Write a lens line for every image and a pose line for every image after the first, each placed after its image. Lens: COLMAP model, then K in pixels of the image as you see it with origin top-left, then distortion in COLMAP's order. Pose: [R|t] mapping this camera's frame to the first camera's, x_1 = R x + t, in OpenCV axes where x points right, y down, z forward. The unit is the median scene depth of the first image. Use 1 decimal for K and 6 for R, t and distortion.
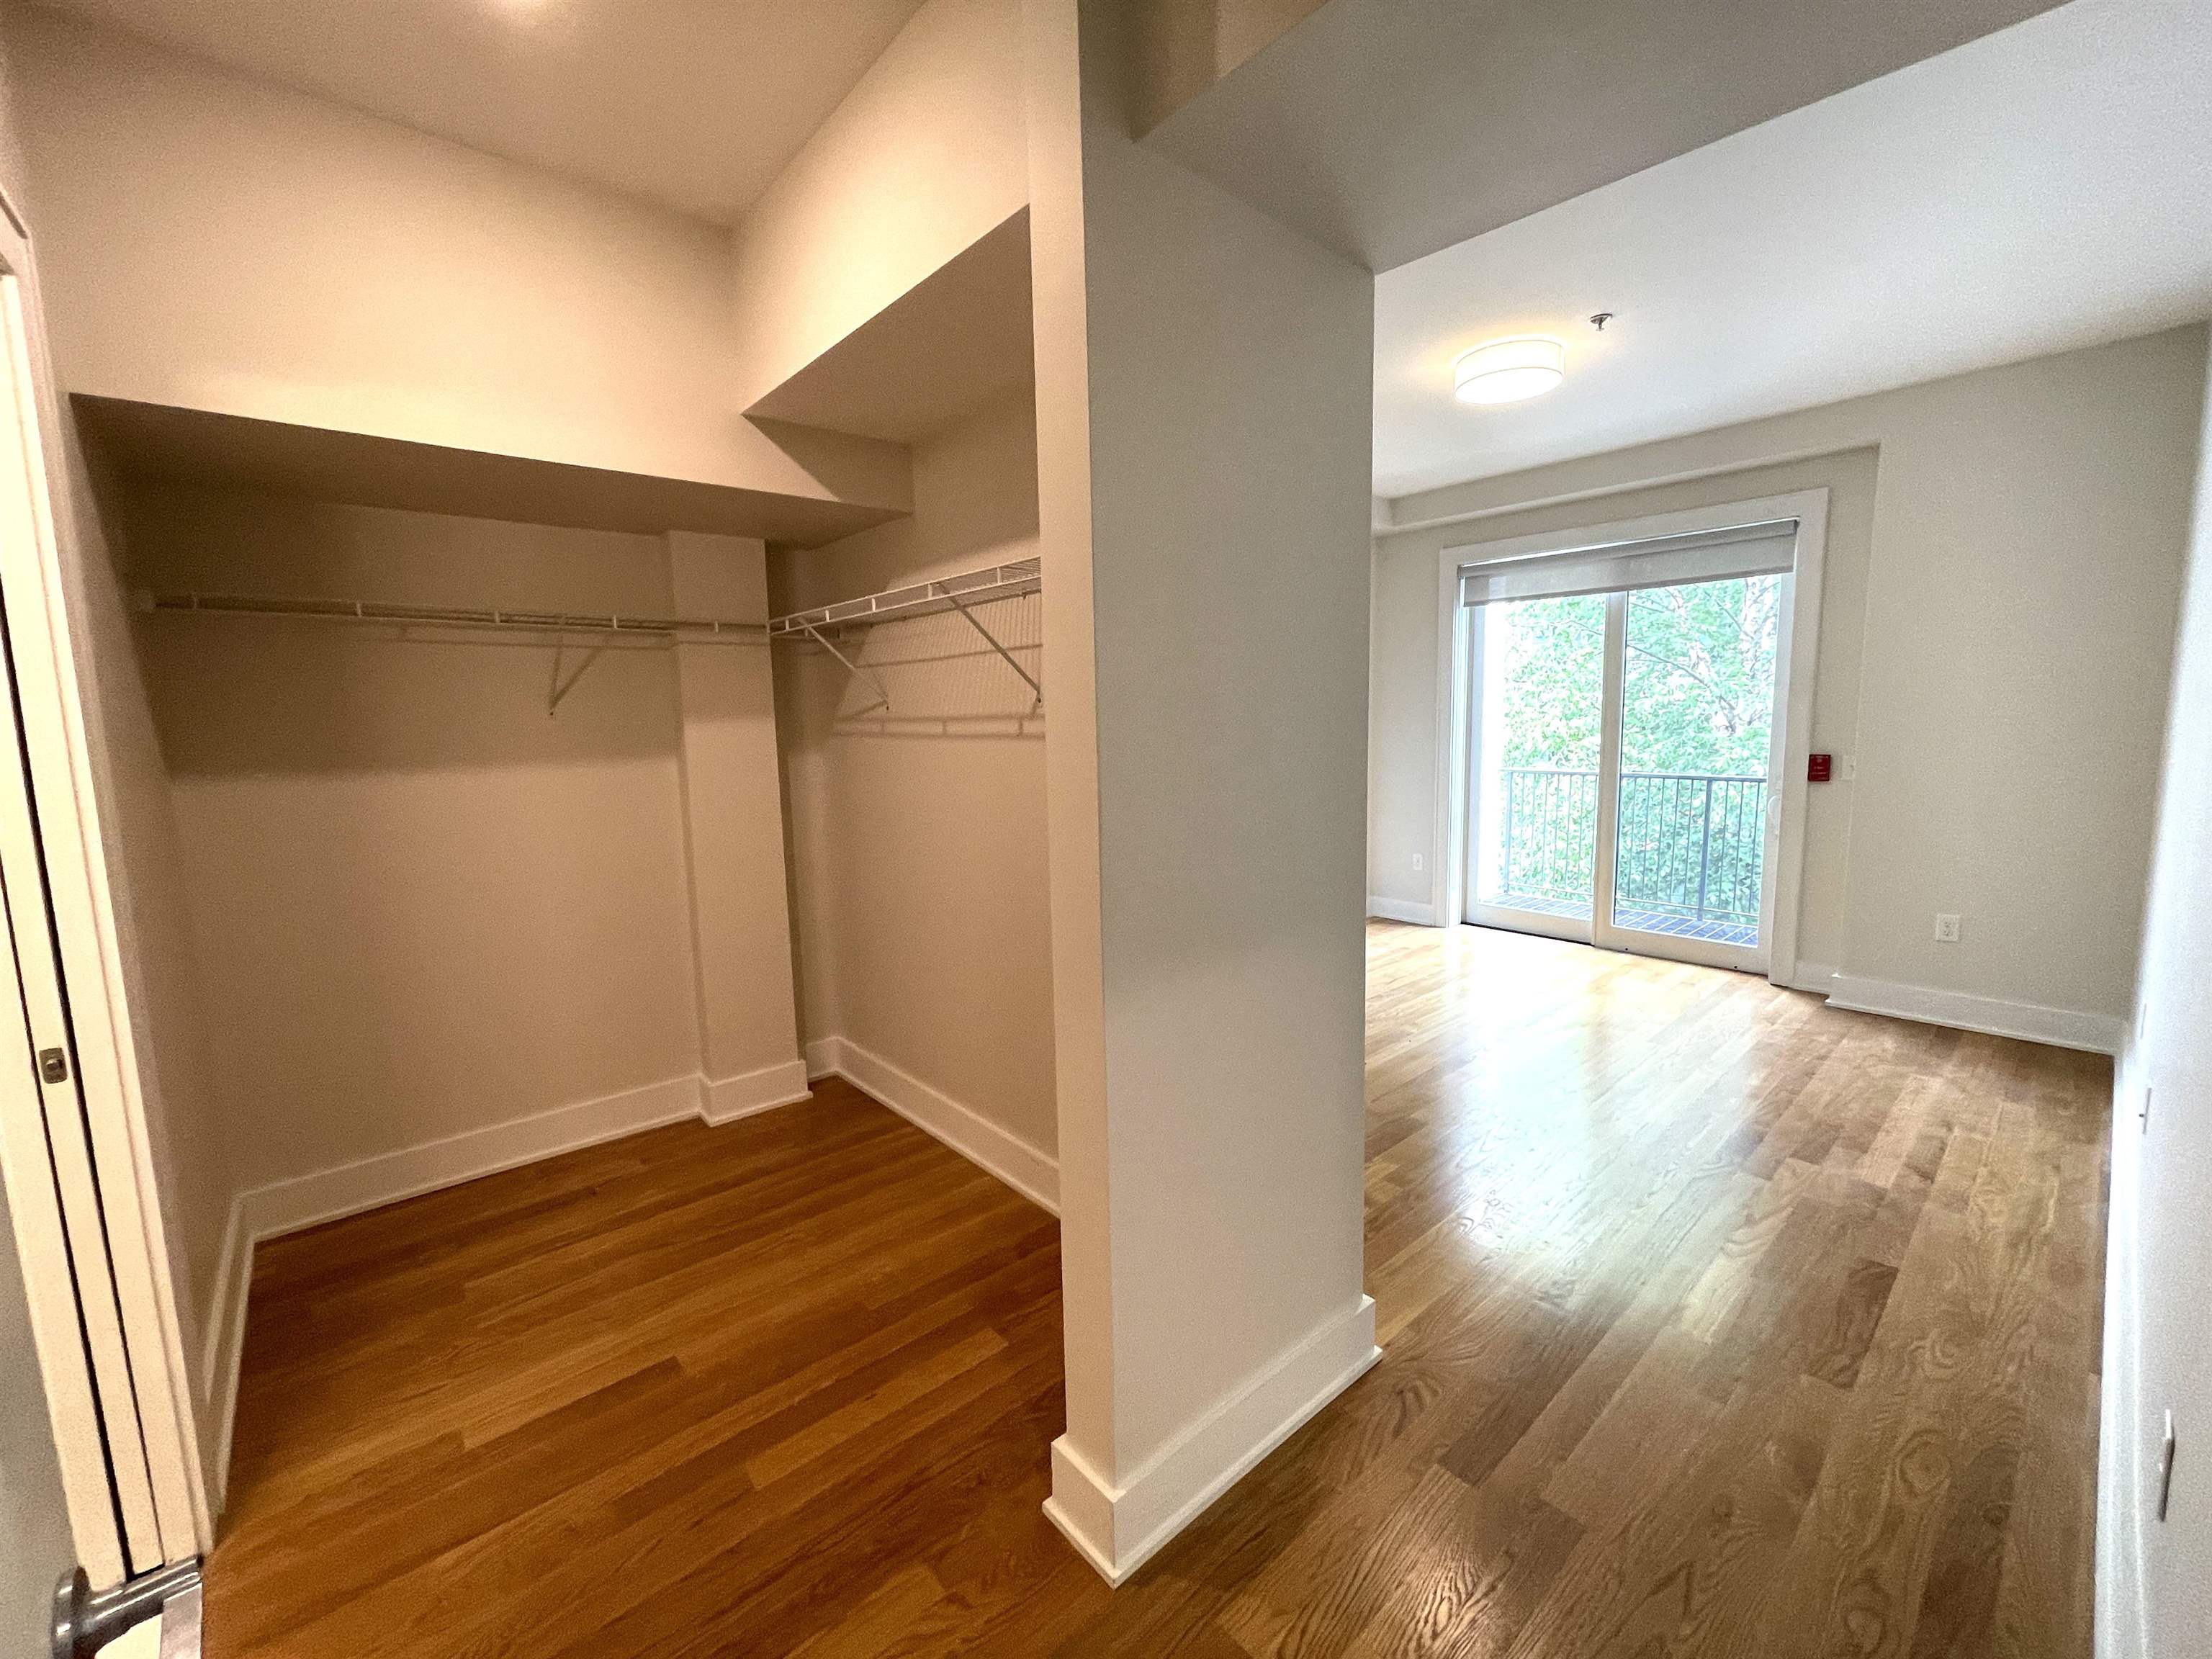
lens RADIAL K [[896.2, 0, 1111.9], [0, 896.2, 822.6], [0, 0, 1]] dist [-0.002338, -0.000608]
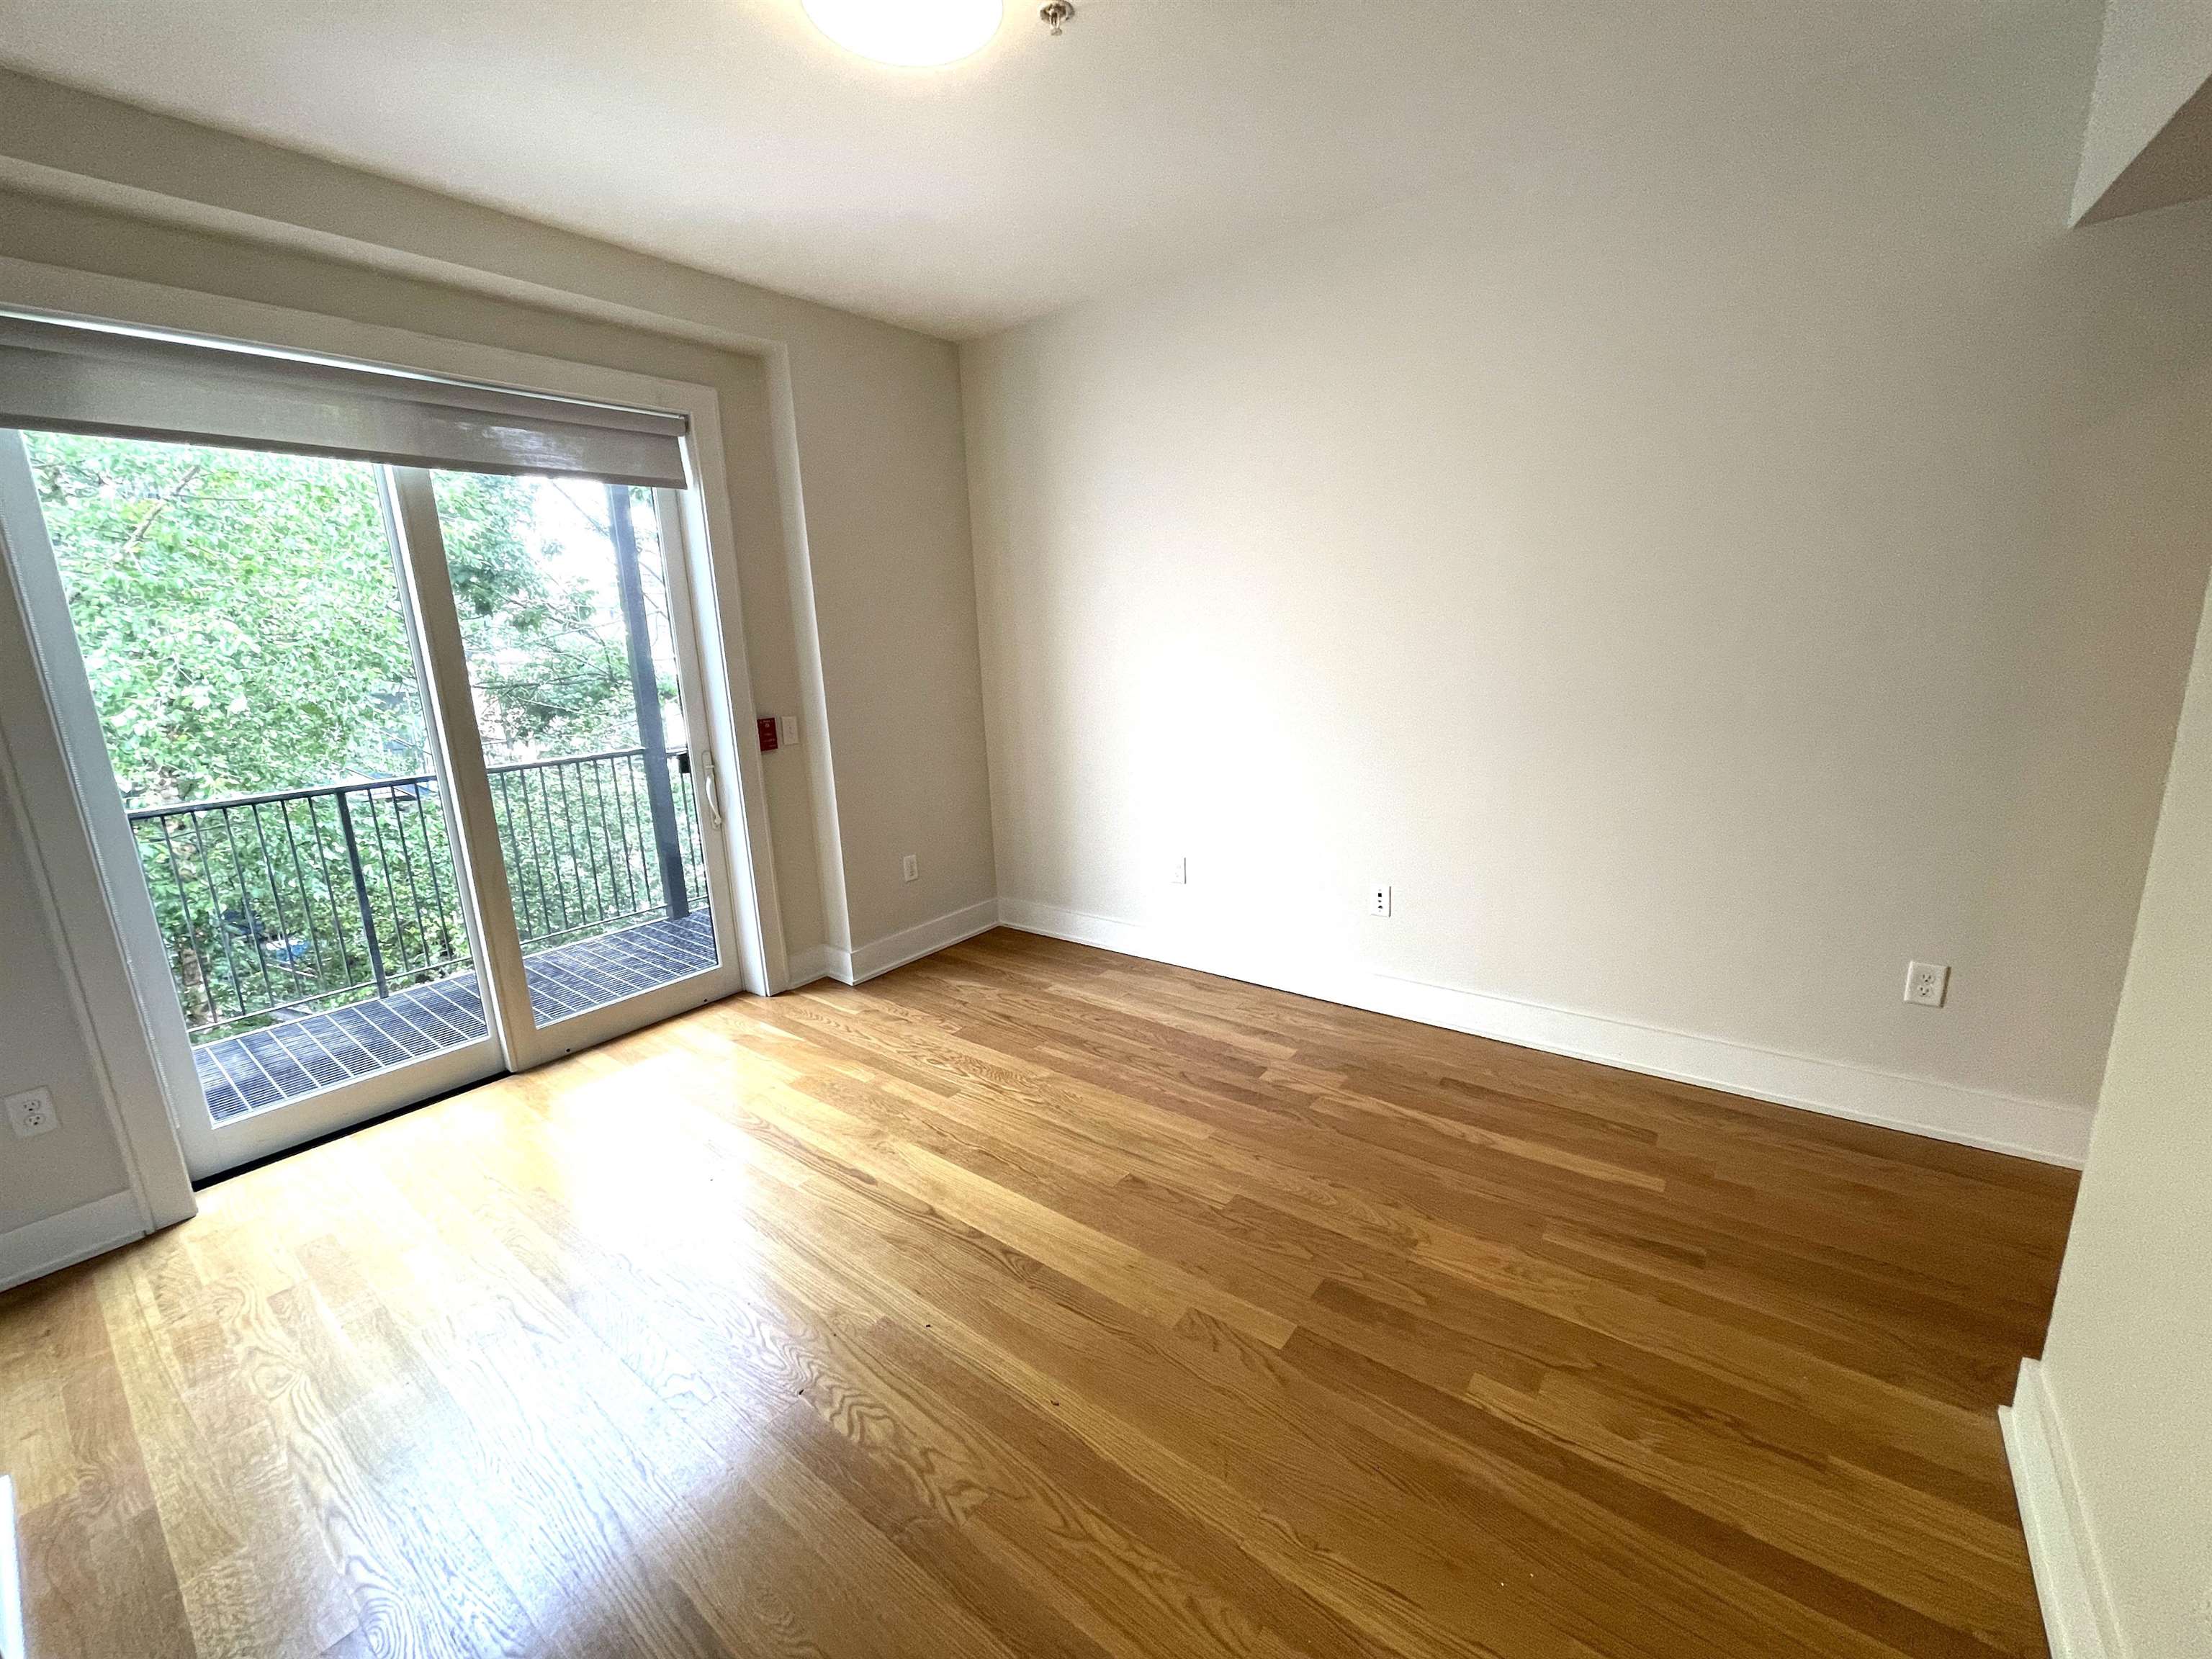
lens RADIAL K [[896.2, 0, 1111.9], [0, 896.2, 822.6], [0, 0, 1]] dist [-0.002338, -0.000608]
pose [[-0.193580, -0.180954, 0.964252, -0.114440], [0.162376, 0.963379, 0.213388, -0.114361], [-0.967554, 0.197879, -0.157108, 0.879913]]
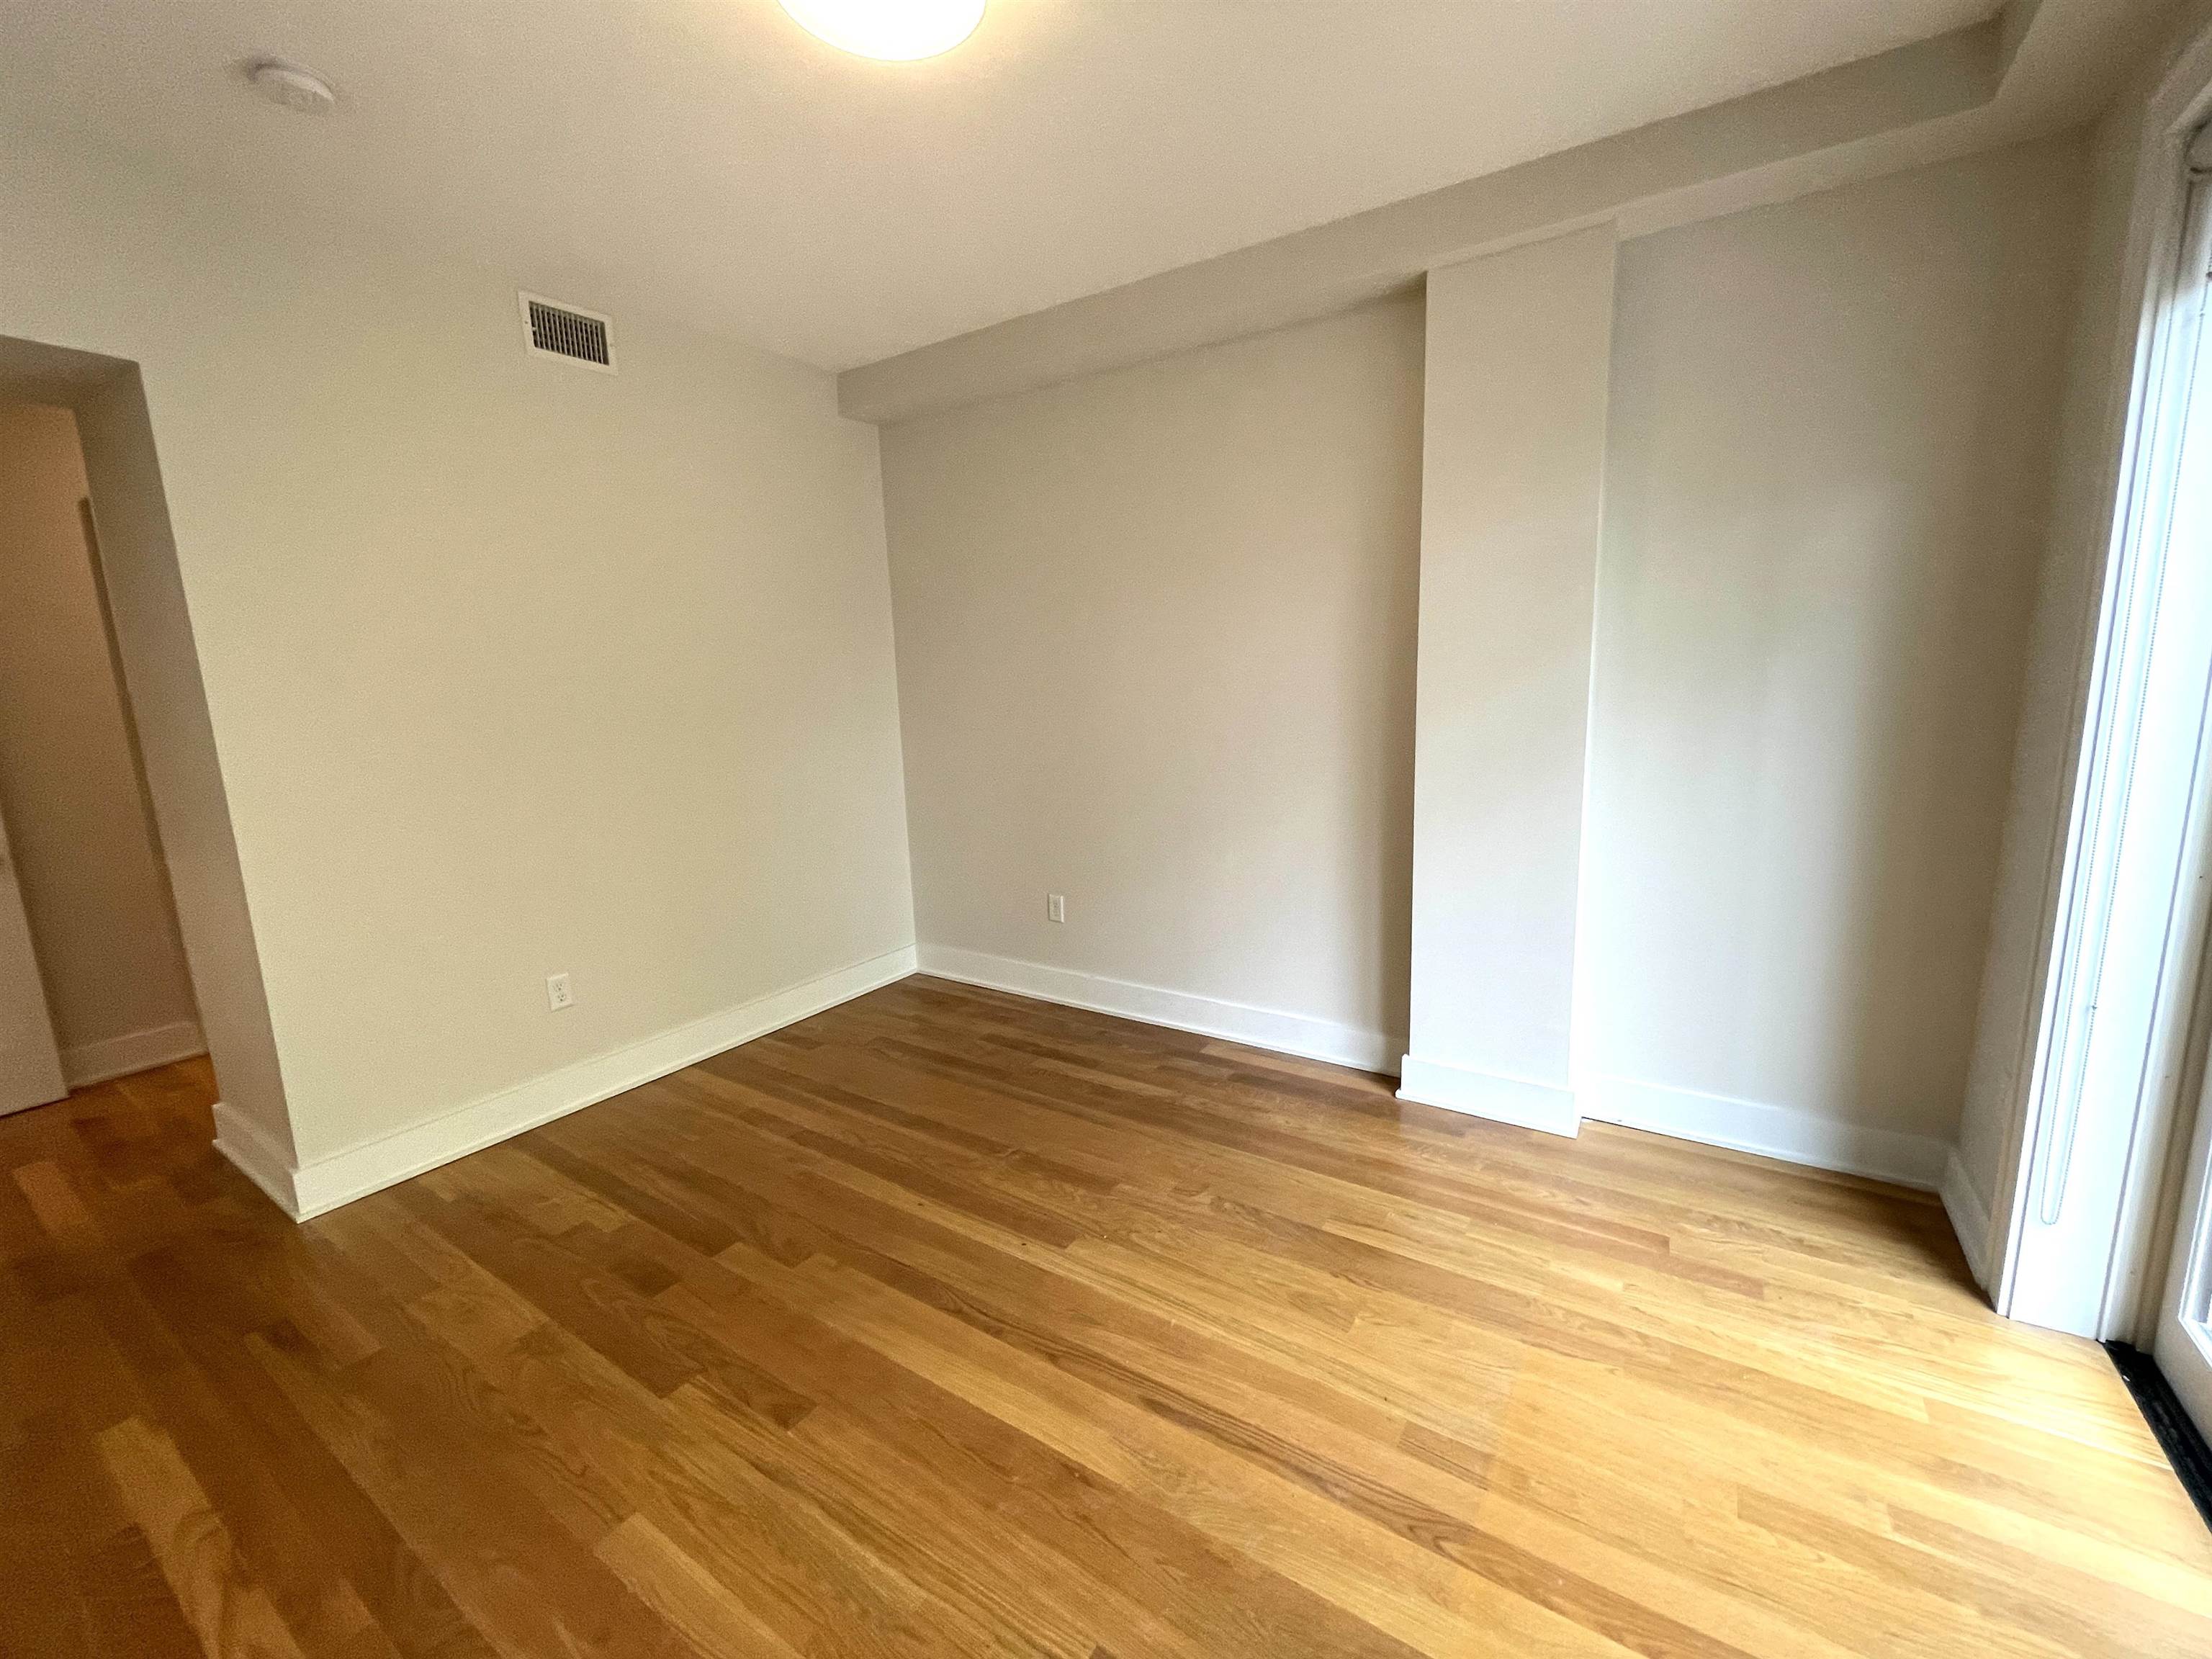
lens RADIAL K [[896.2, 0, 1111.9], [0, 896.2, 822.6], [0, 0, 1]] dist [-0.002338, -0.000608]
pose [[0.265864, 0.174170, -0.948146, 0.830013], [-0.088125, 0.983816, 0.156012, -0.123104], [0.959974, 0.042077, 0.276910, 0.838247]]
